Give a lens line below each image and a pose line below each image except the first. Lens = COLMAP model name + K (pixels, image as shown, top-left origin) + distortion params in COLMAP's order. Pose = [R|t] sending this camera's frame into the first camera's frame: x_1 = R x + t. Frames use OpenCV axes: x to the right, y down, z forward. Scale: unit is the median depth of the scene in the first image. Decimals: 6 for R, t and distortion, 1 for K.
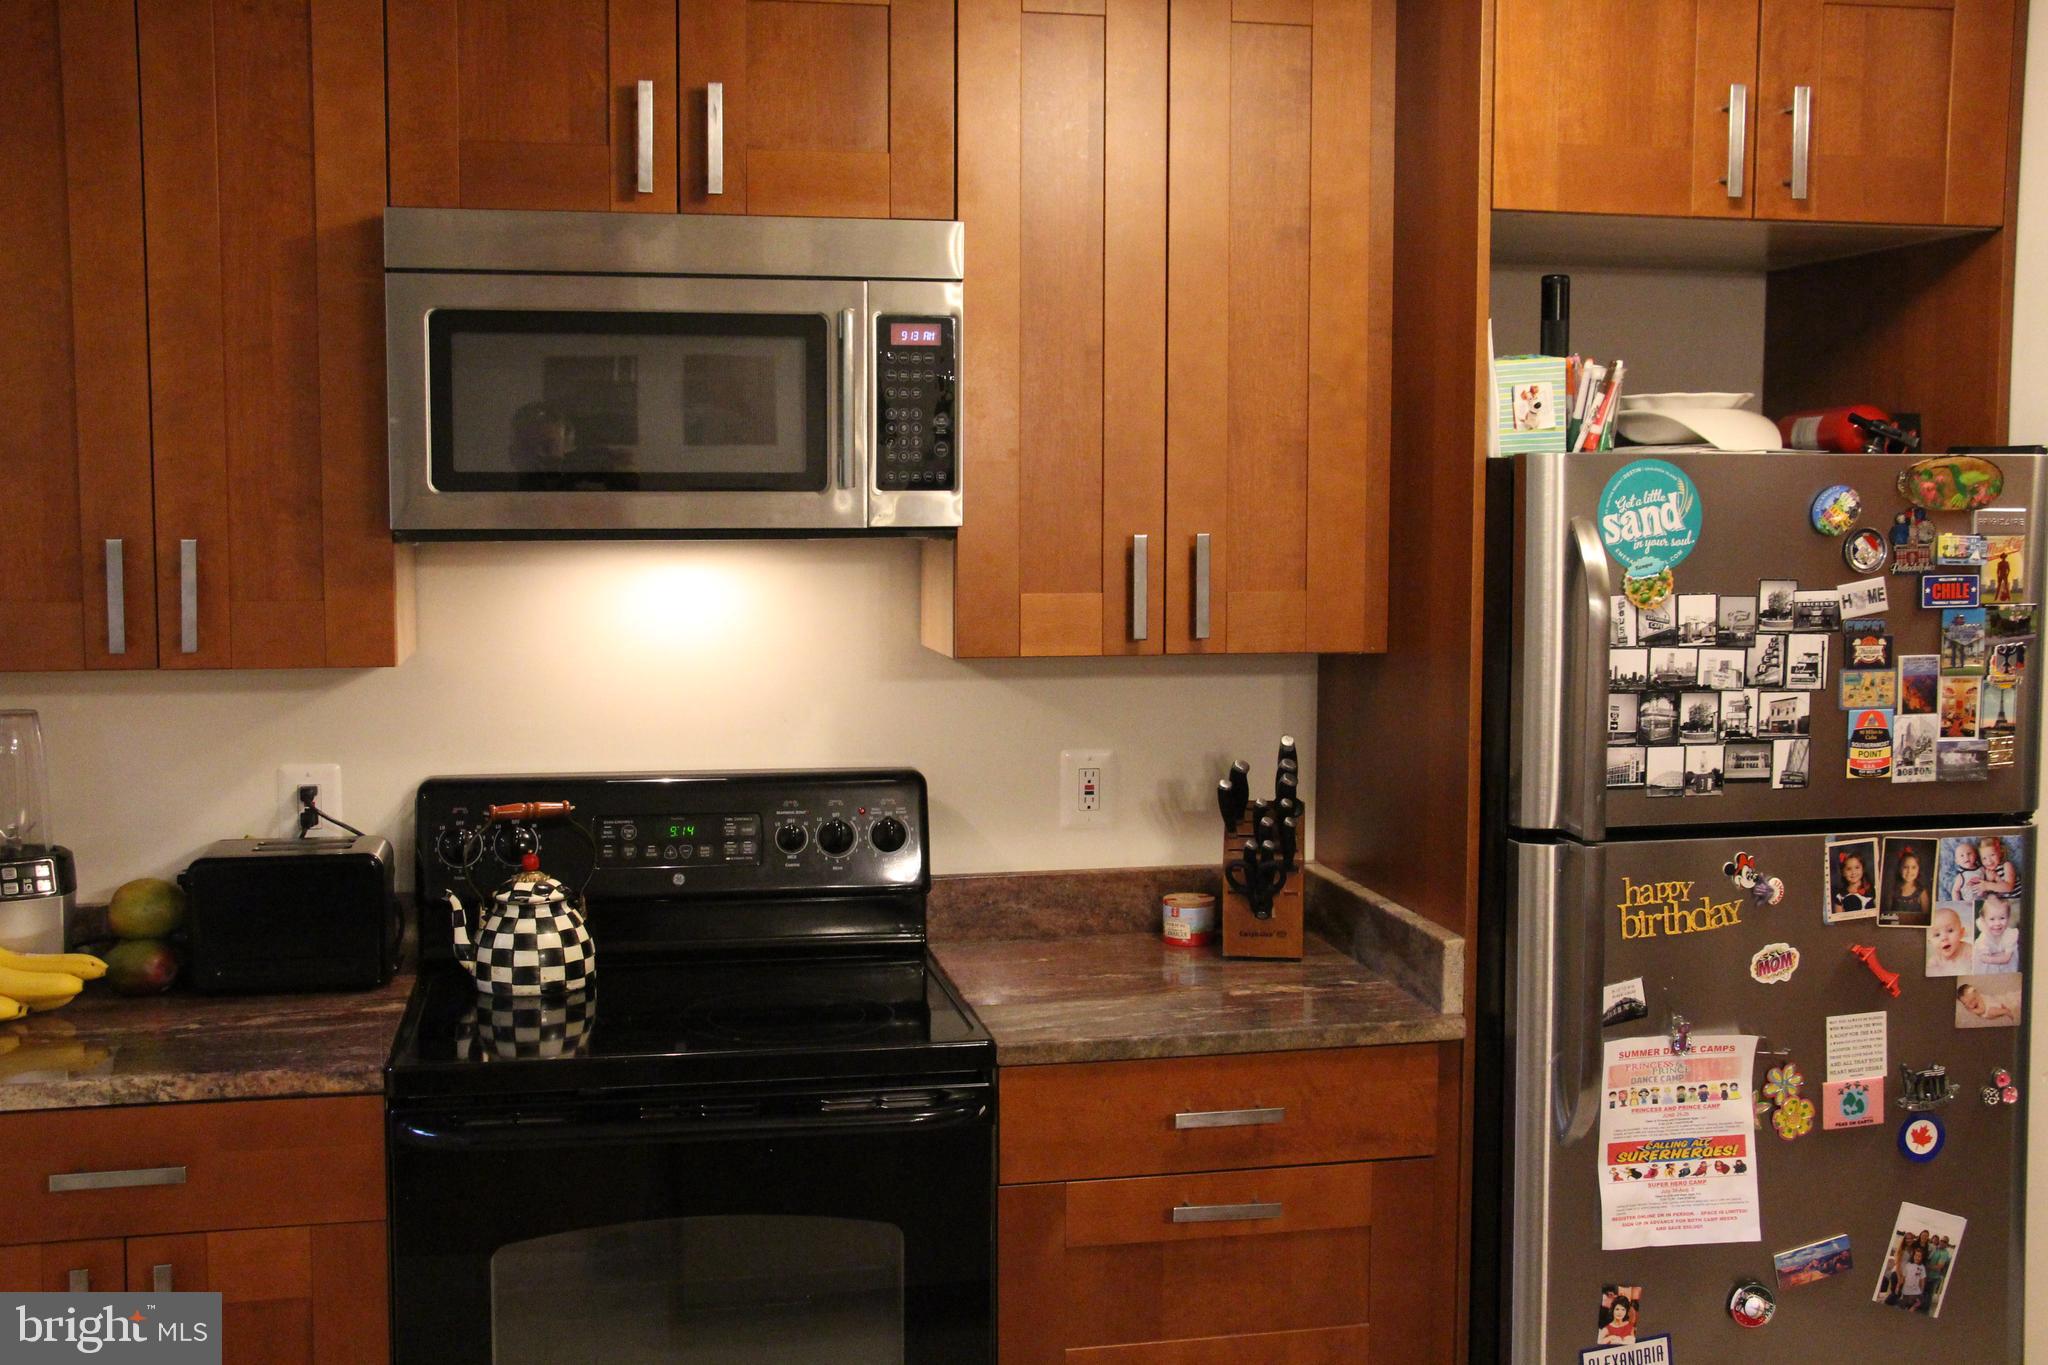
lens RADIAL K [[2208.8, 0, 1024.0], [0, 2208.8, 677.8], [0, 0, 1]] dist [-0.009349, 0.000000]
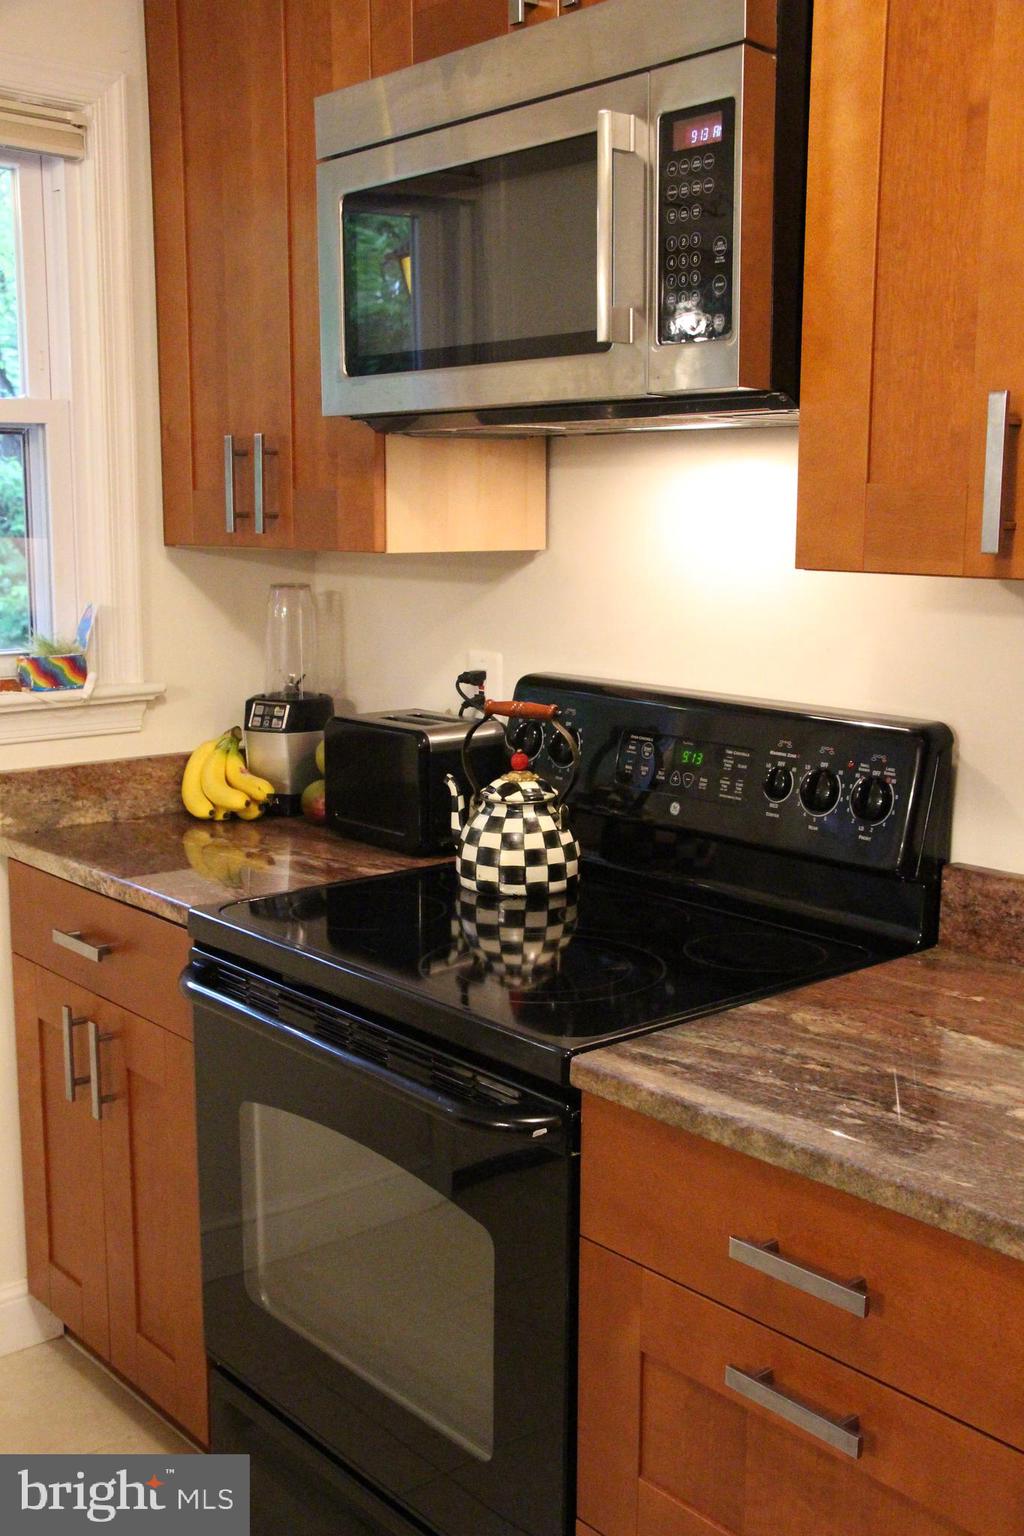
lens RADIAL K [[1656.6, 0, 512.0], [0, 1656.6, 771.9], [0, 0, 1]] dist [-0.009349, 0.000000]
pose [[0.481416, 0.140244, -0.865200, 0.420246], [-0.075413, 0.990083, 0.118525, 0.000010], [0.873242, 0.008187, 0.487218, 0.633503]]
